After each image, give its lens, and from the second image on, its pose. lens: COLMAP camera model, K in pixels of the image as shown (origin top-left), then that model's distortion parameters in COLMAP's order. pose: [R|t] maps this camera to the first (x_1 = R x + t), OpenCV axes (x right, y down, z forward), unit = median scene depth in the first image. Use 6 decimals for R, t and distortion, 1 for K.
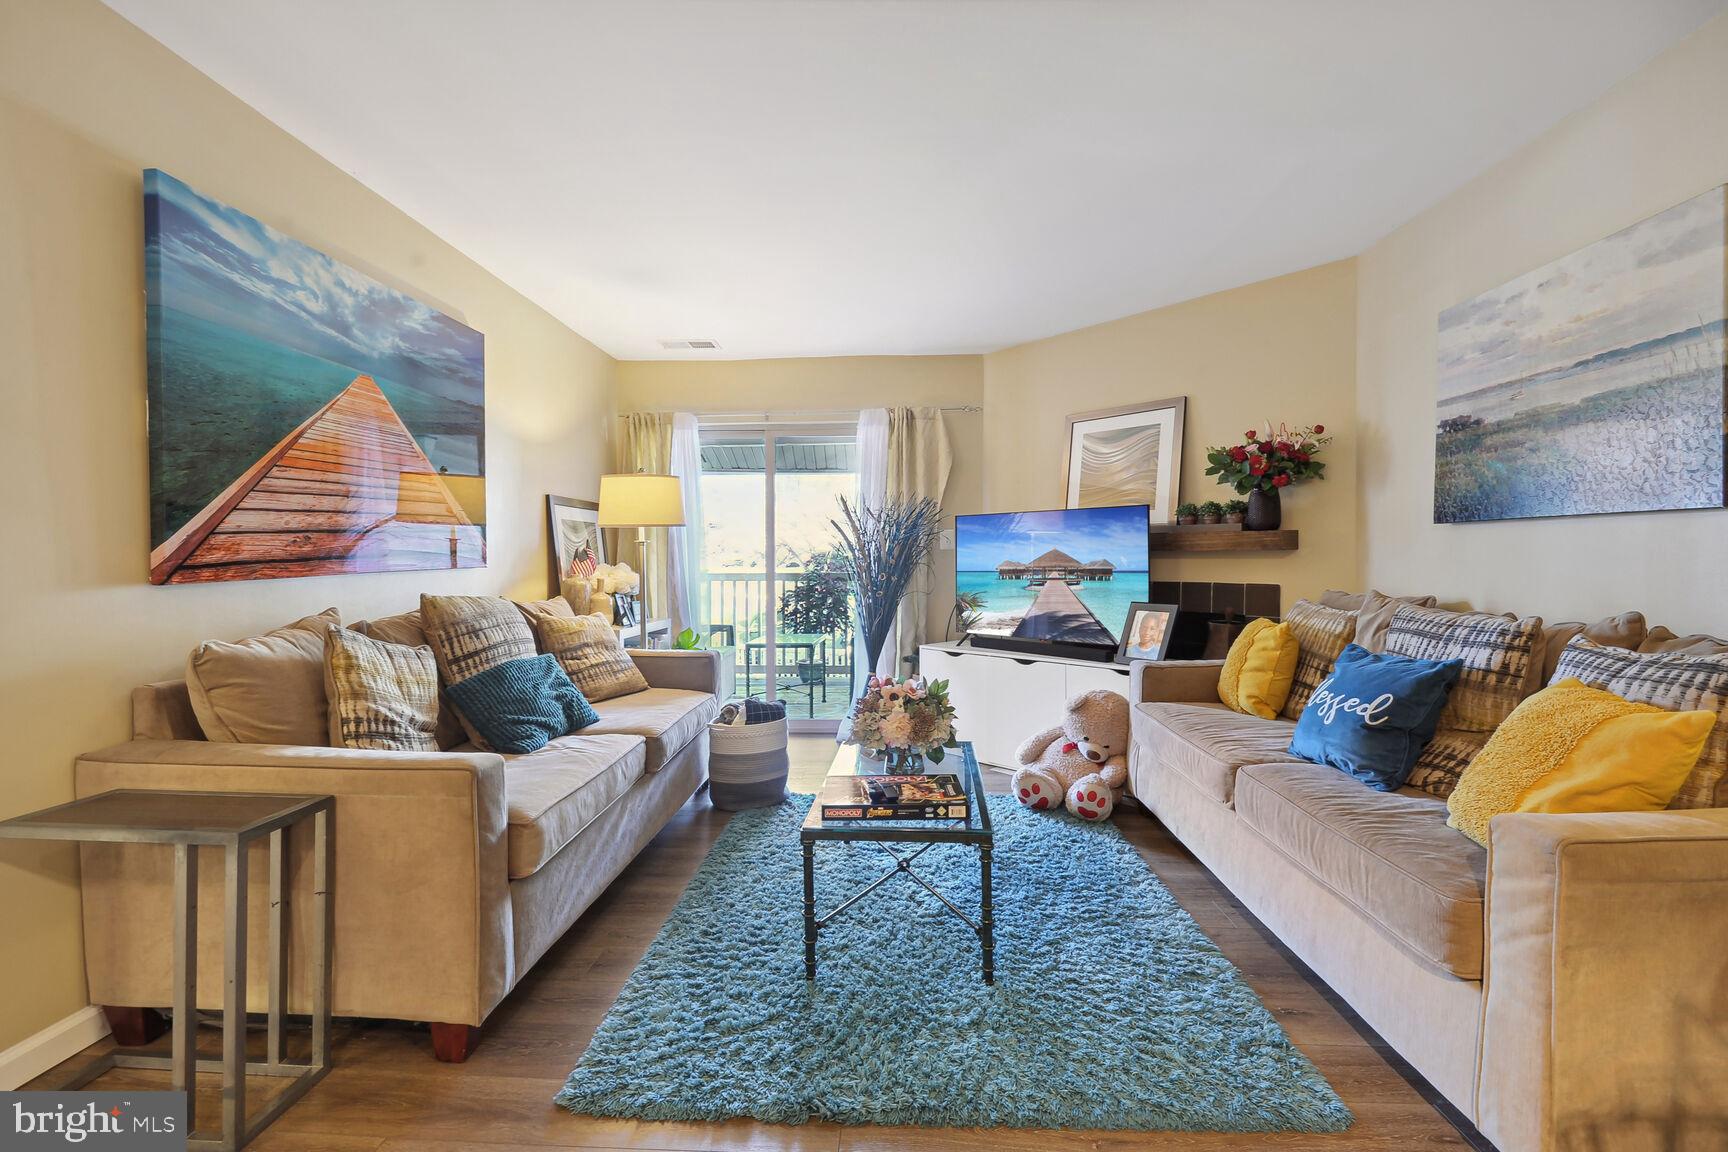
lens RADIAL K [[786.0, 0, 862.6], [0, 786.0, 566.2], [0, 0, 1]] dist [0.032311, -0.027589]
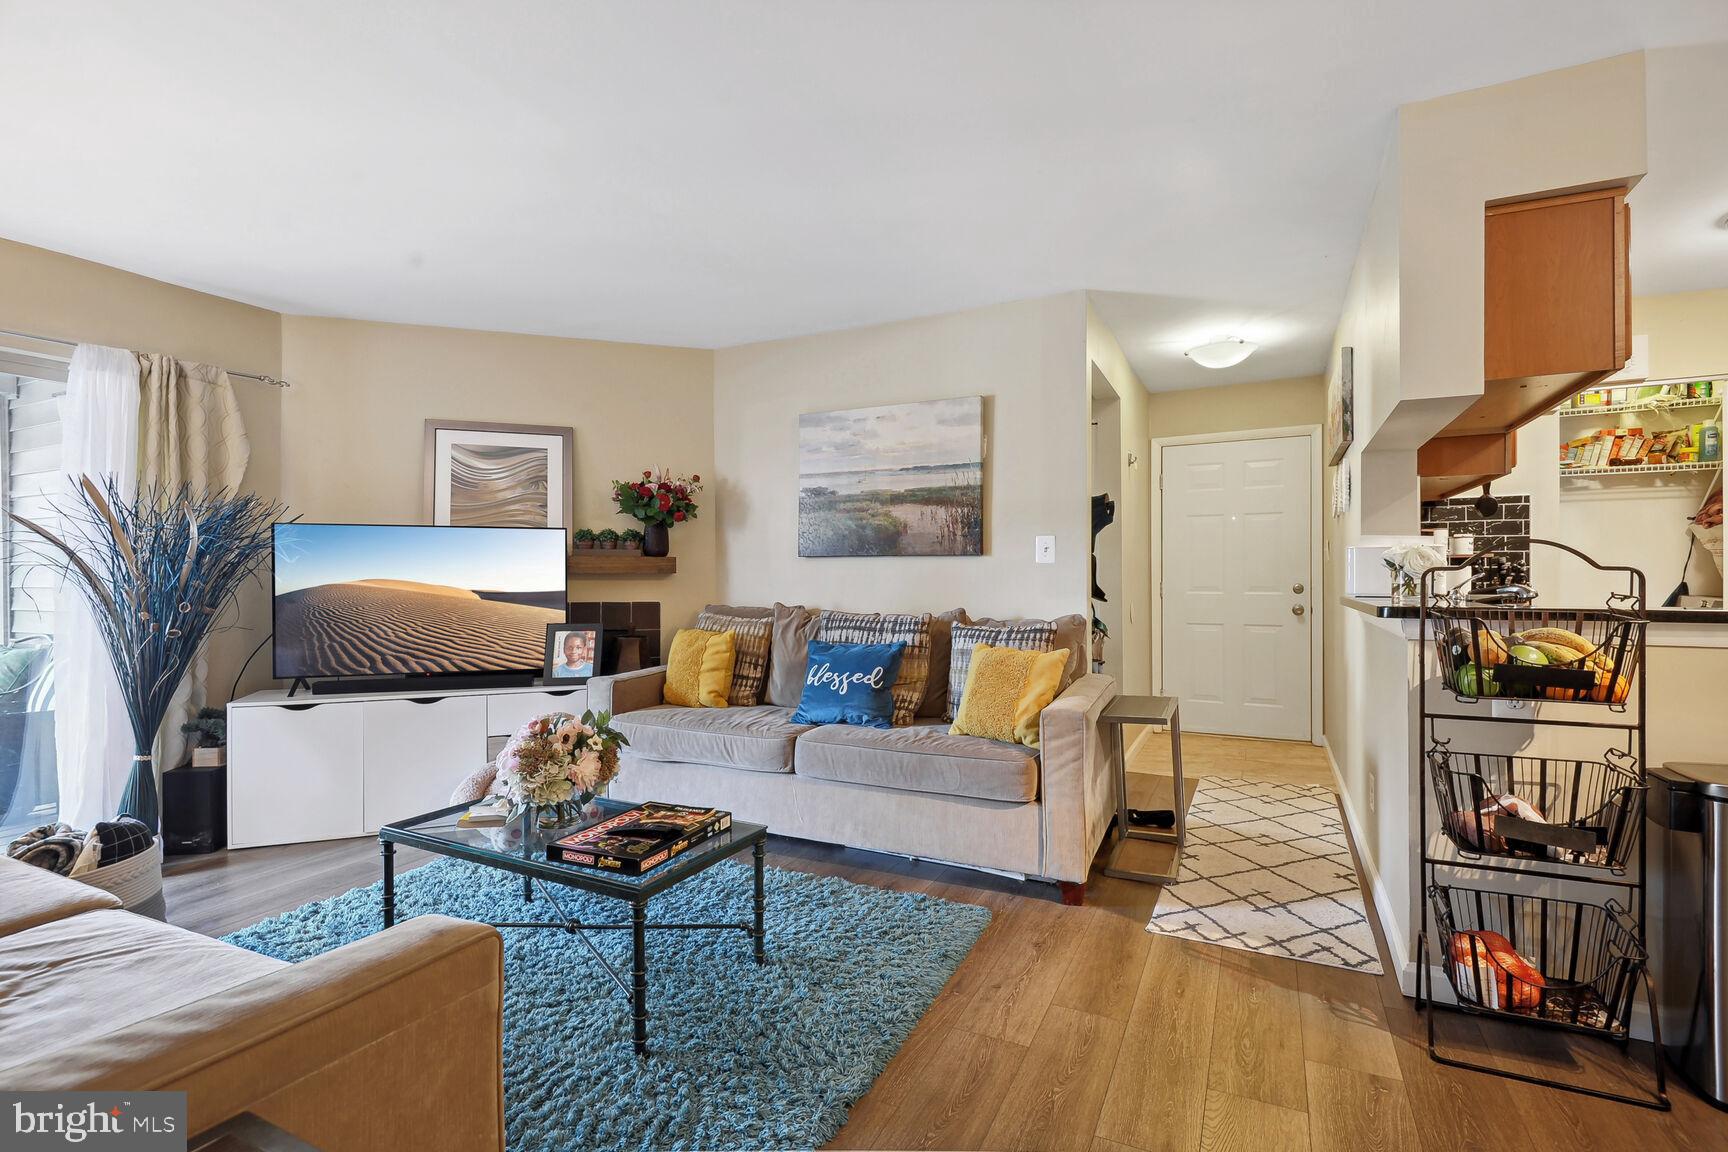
lens RADIAL K [[784.2, 0, 864.2], [0, 784.2, 581.1], [0, 0, 1]] dist [0.030294, -0.022231]
pose [[0.397173, -0.001970, 0.917742, -0.636829], [0.009836, 0.999949, -0.002110, -0.004414], [-0.917691, 0.009865, 0.397172, 0.344774]]
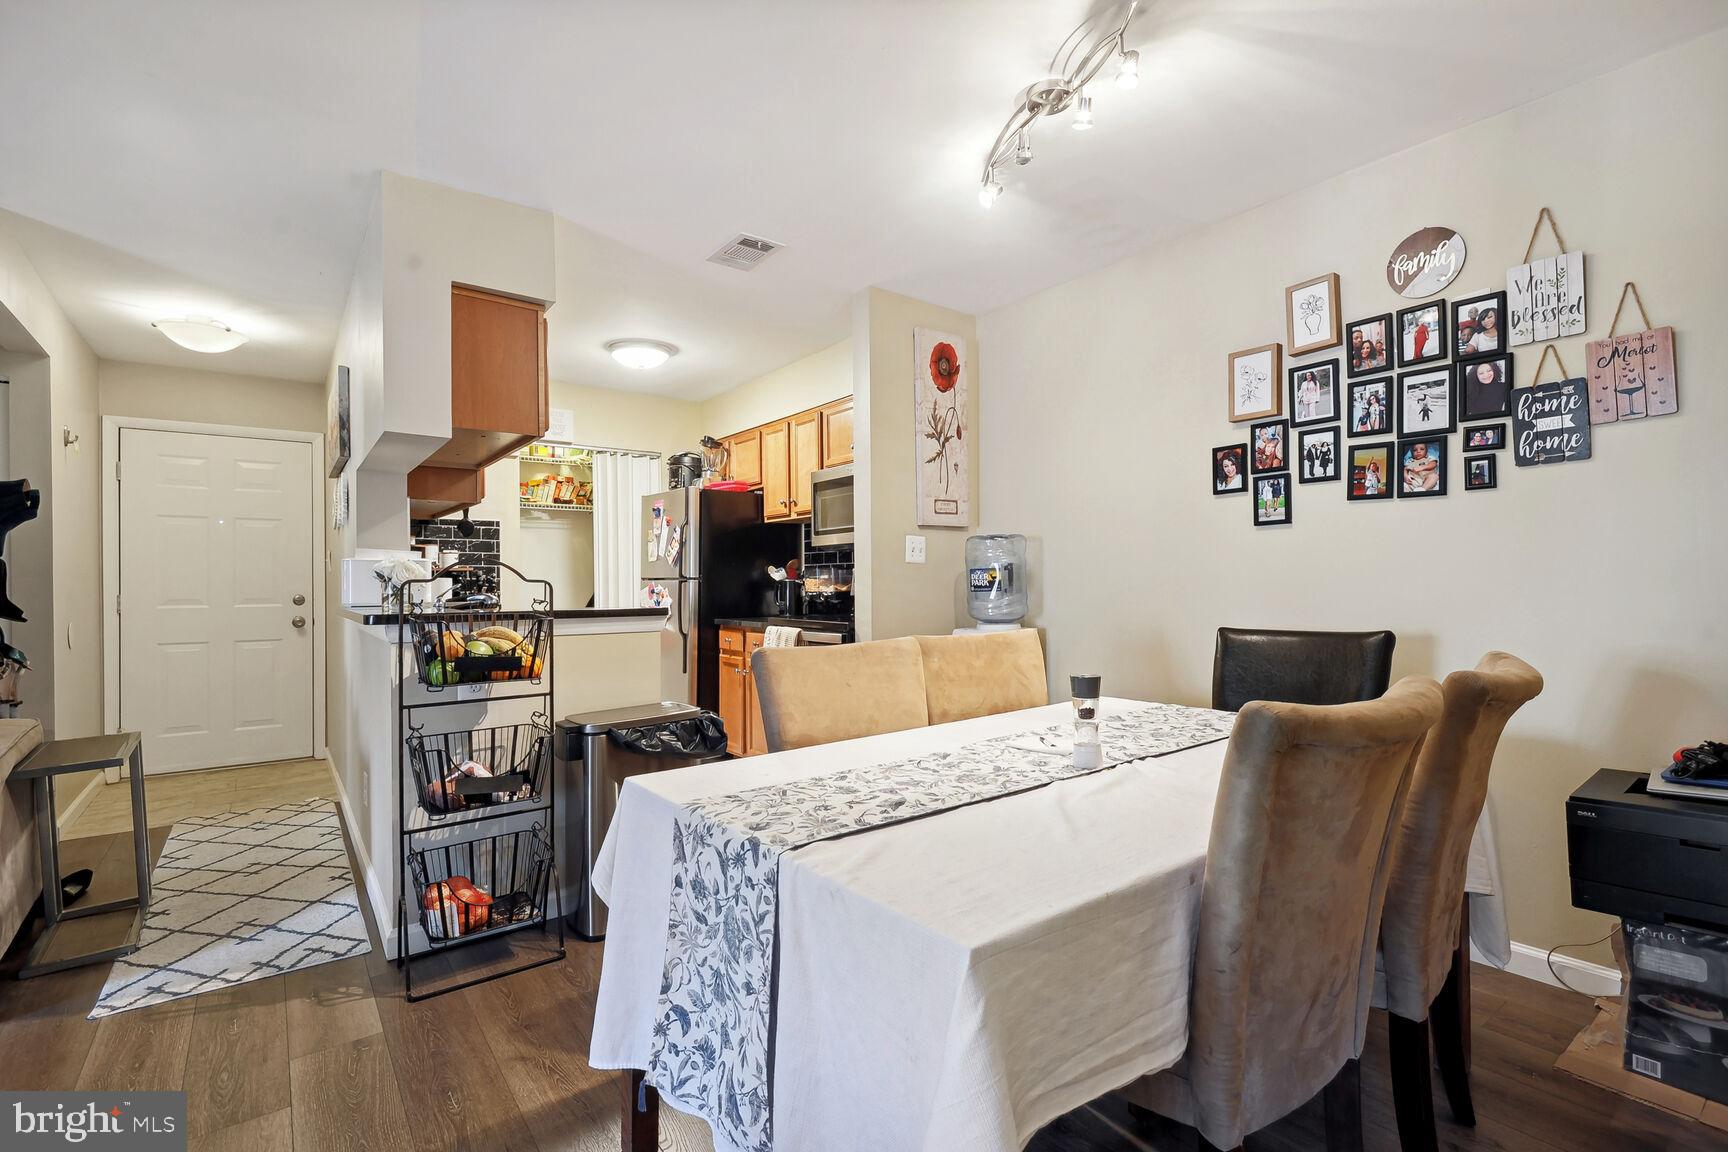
lens RADIAL K [[785.5, 0, 864.1], [0, 785.5, 580.5], [0, 0, 1]] dist [0.035482, -0.027346]
pose [[-0.647119, 0.009999, 0.762323, -0.727748], [0.015405, 0.999881, -0.000038, -0.005056], [-0.762233, 0.011719, -0.647197, 0.332751]]
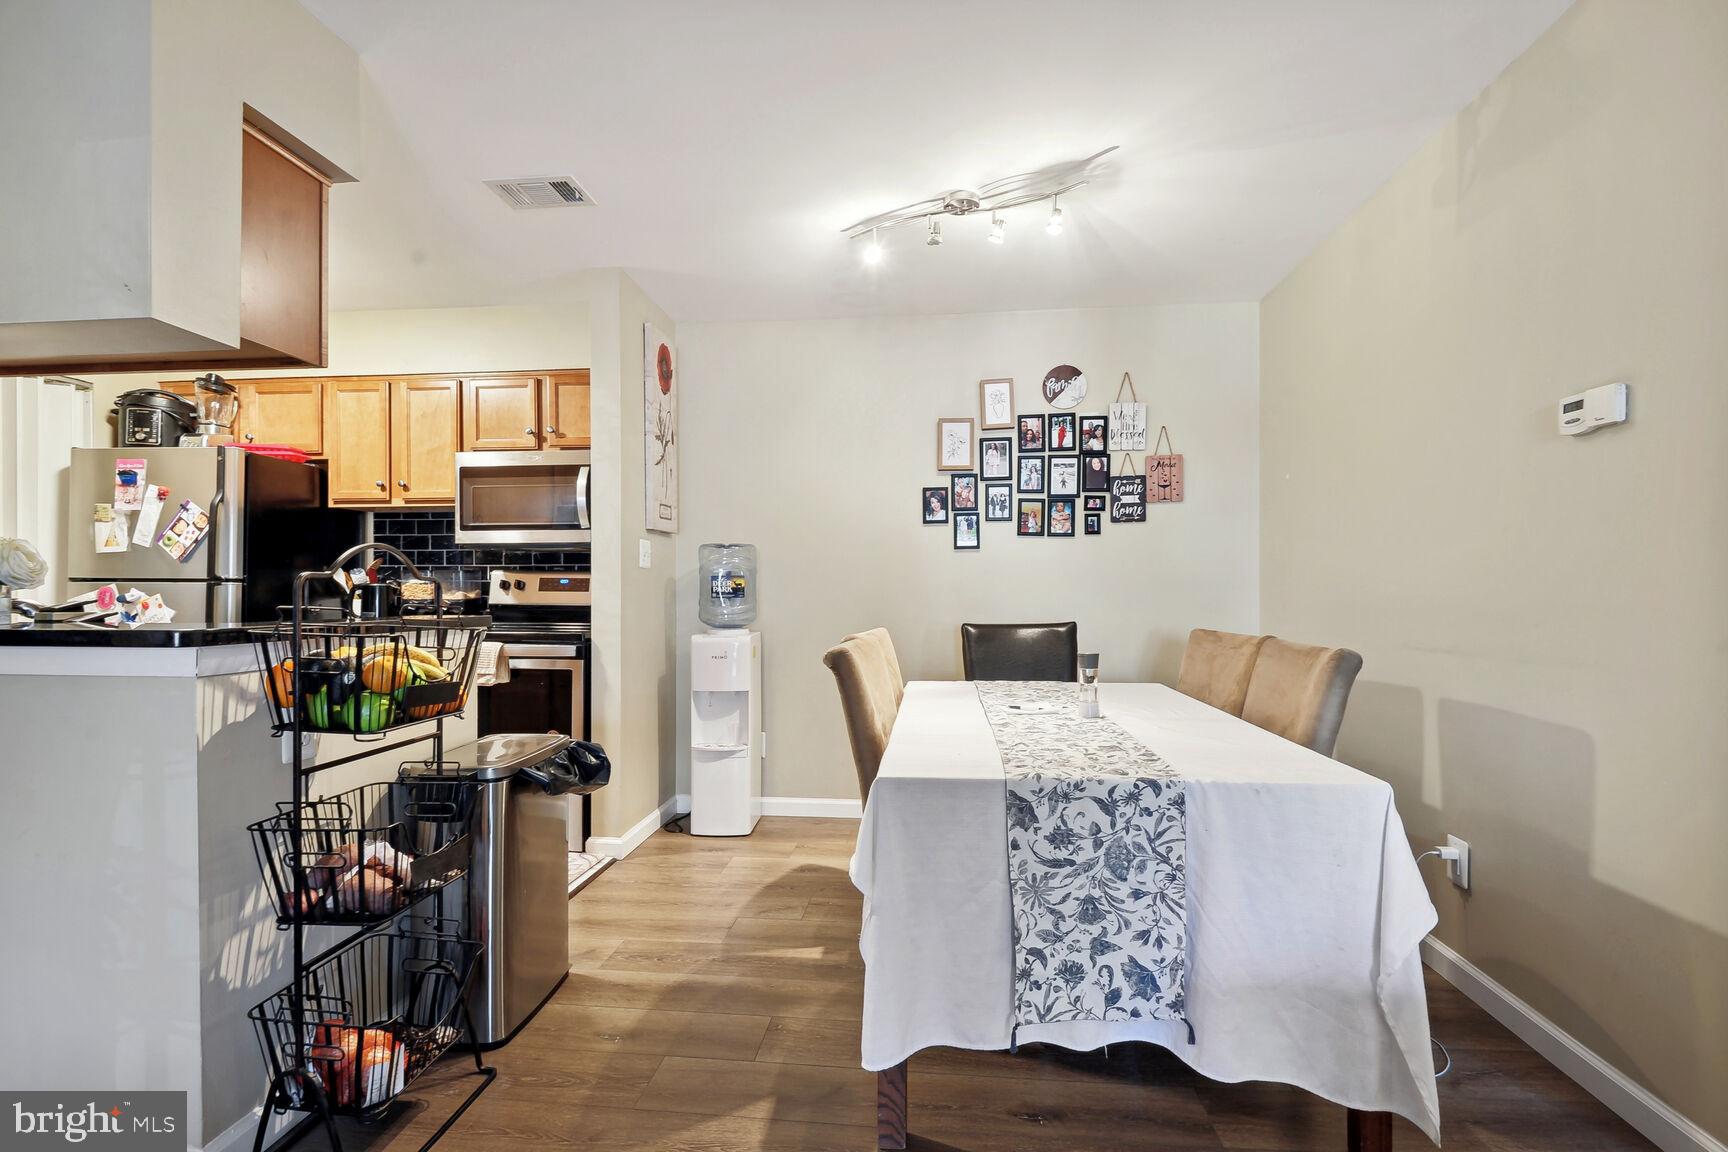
lens RADIAL K [[794.5, 0, 870.6], [0, 794.5, 593.5], [0, 0, 1]] dist [0.038435, -0.031273]
pose [[-0.999151, 0.002675, 0.041111, -0.155429], [0.003031, 0.999958, 0.008612, -0.002579], [-0.041086, 0.008730, -0.999117, 0.699817]]
